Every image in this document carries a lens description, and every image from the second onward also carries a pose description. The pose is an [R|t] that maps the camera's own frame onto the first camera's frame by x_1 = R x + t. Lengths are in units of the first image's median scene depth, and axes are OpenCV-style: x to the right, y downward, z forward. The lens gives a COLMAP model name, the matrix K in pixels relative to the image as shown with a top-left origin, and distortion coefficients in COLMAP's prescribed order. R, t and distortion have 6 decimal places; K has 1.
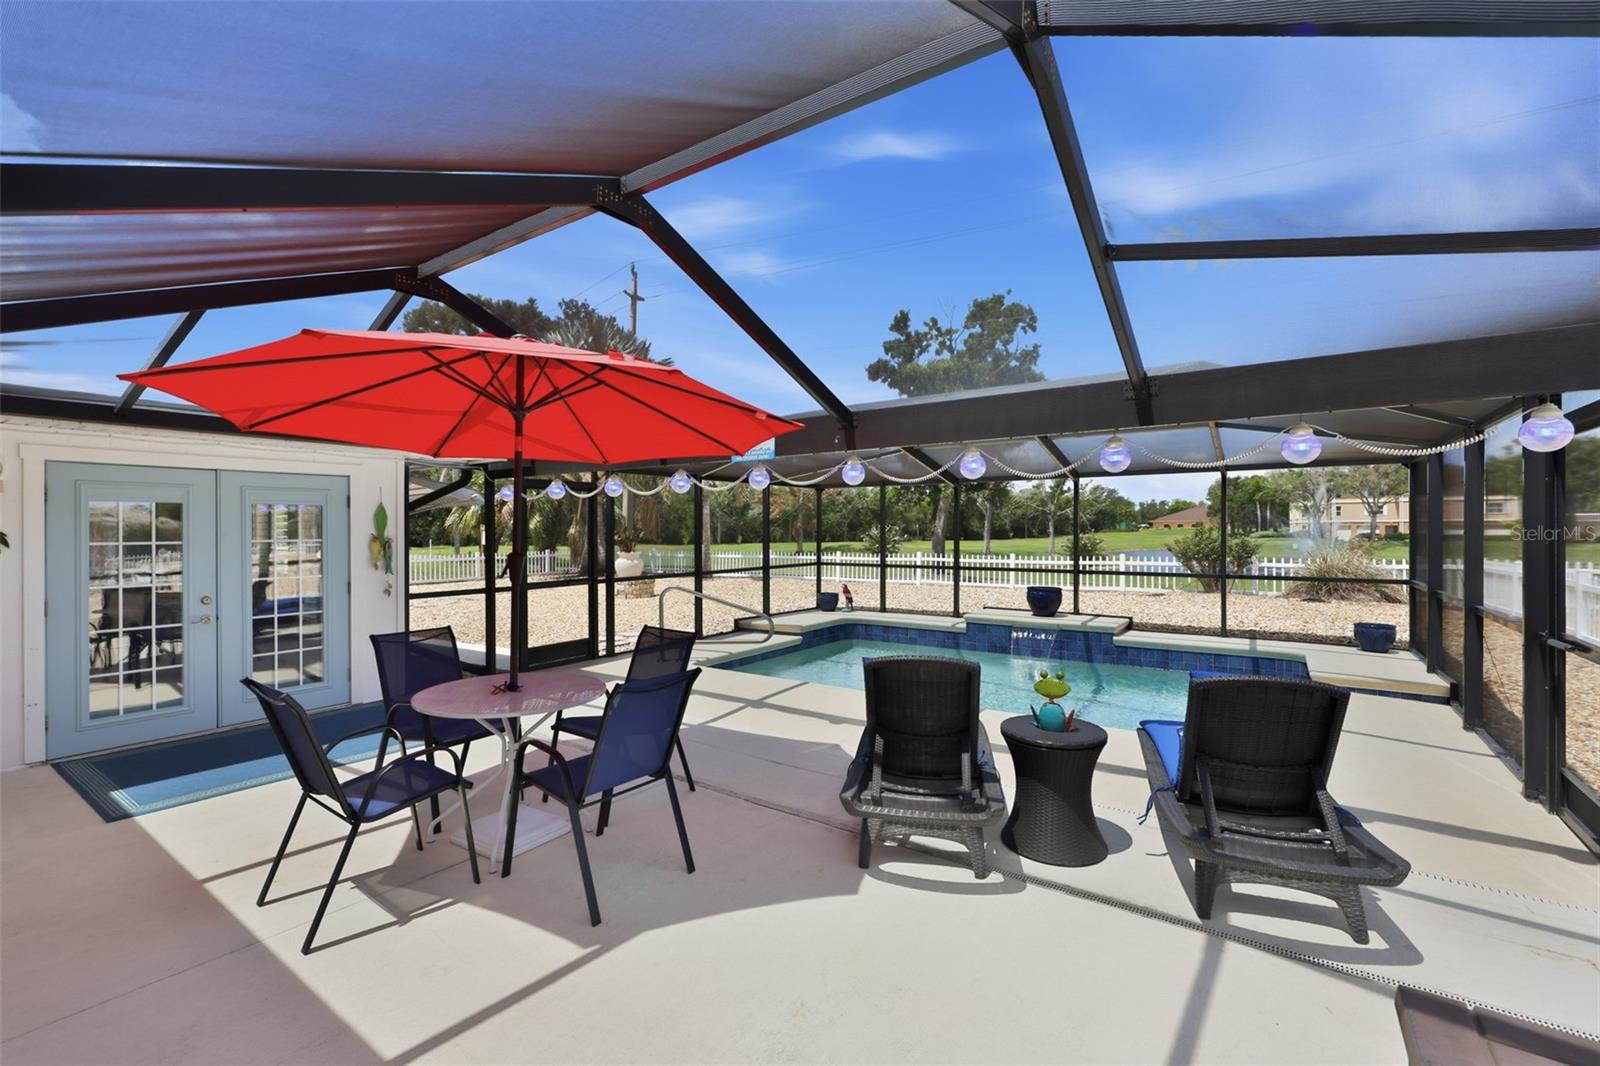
lens RADIAL K [[673.7, 0, 804.6], [0, 673.7, 530.3], [0, 0, 1]] dist [-0.002784, -0.000168]
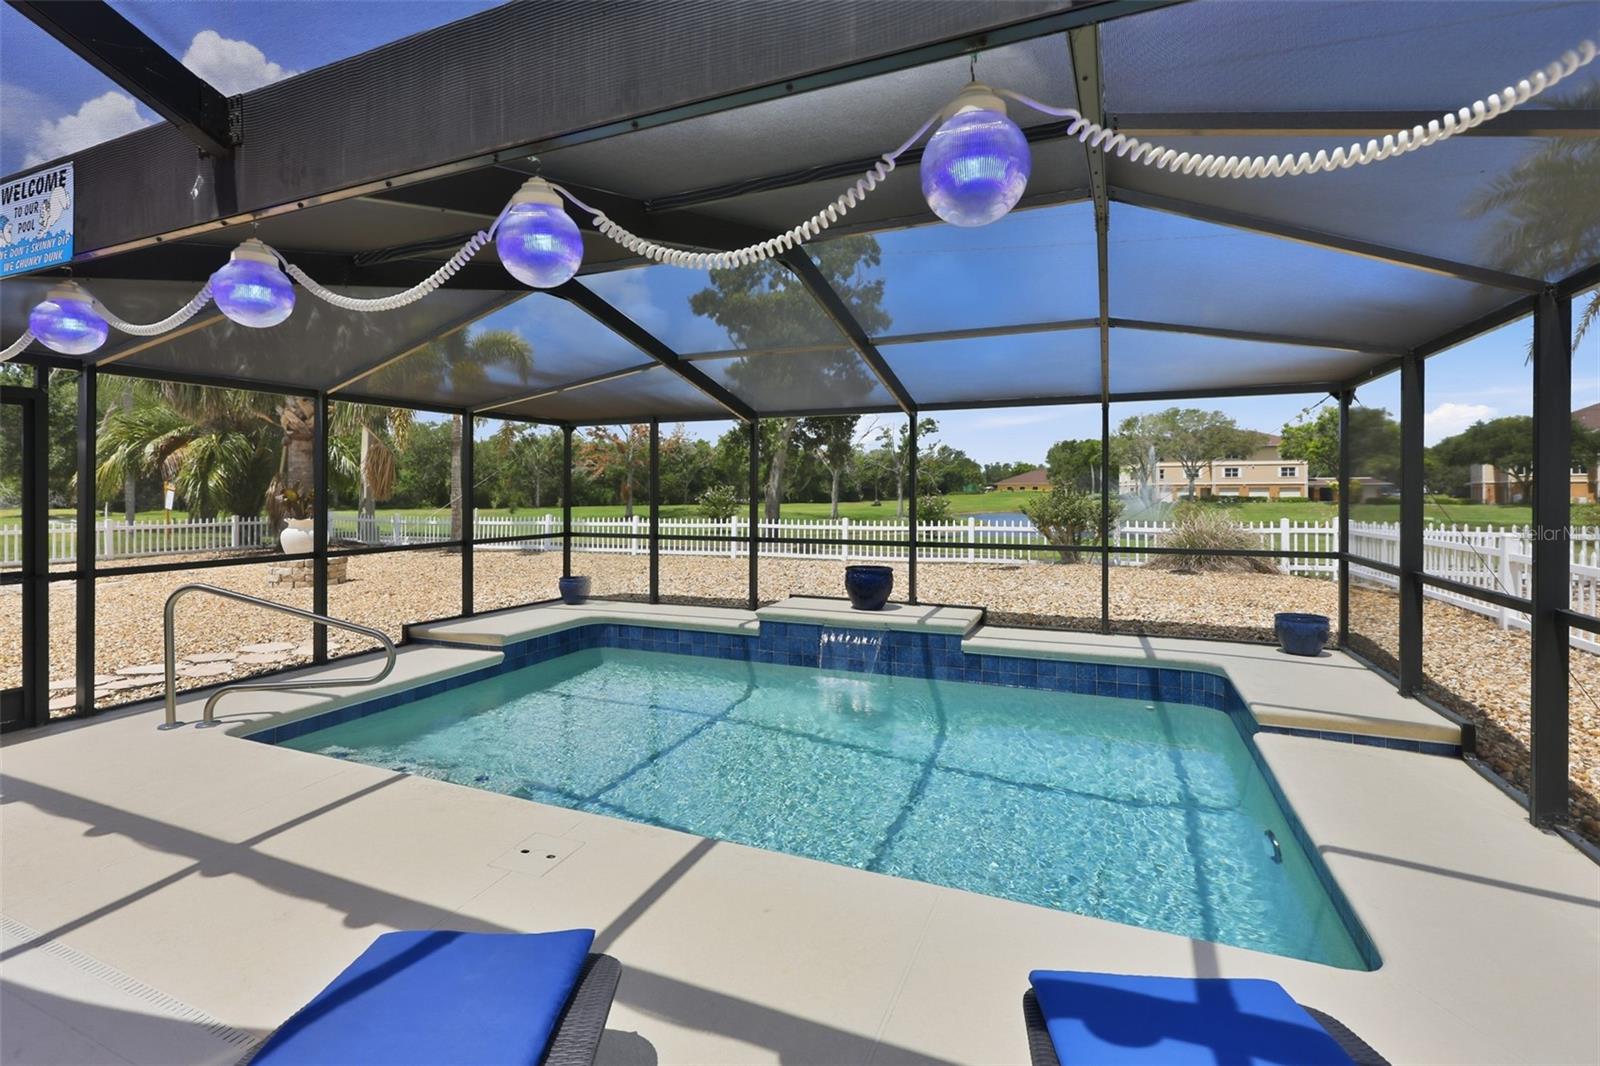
lens RADIAL K [[723.4, 0, 800.3], [0, 723.4, 496.8], [0, 0, 1]] dist [-0.004880, 0.001697]
pose [[0.977581, -0.000004, 0.210558, 0.080343], [-0.001312, 0.999980, 0.006110, 0.004605], [-0.210554, -0.006250, 0.977562, 0.176963]]
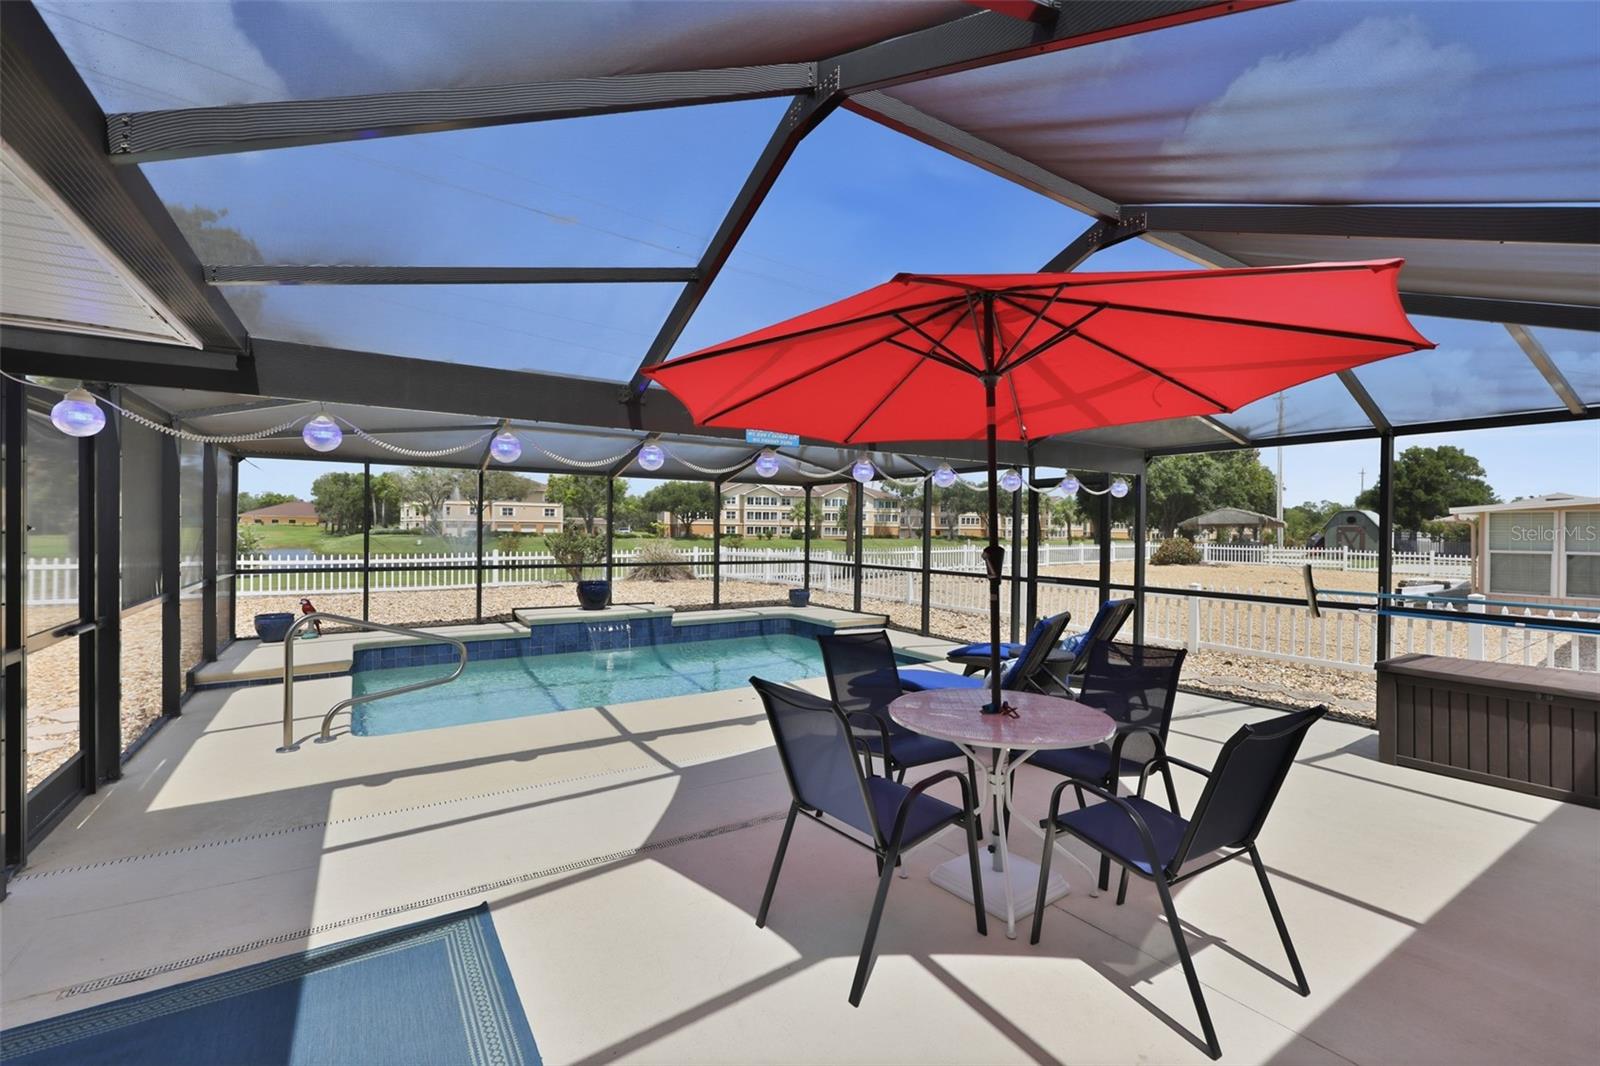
lens RADIAL K [[673.7, 0, 783.2], [0, 673.7, 531.7], [0, 0, 1]] dist [-0.002784, -0.000168]
pose [[0.391737, 0.005550, 0.920061, -0.295534], [-0.012404, 0.999923, -0.000751, 0.003883], [-0.919994, -0.011119, 0.391775, 0.208666]]
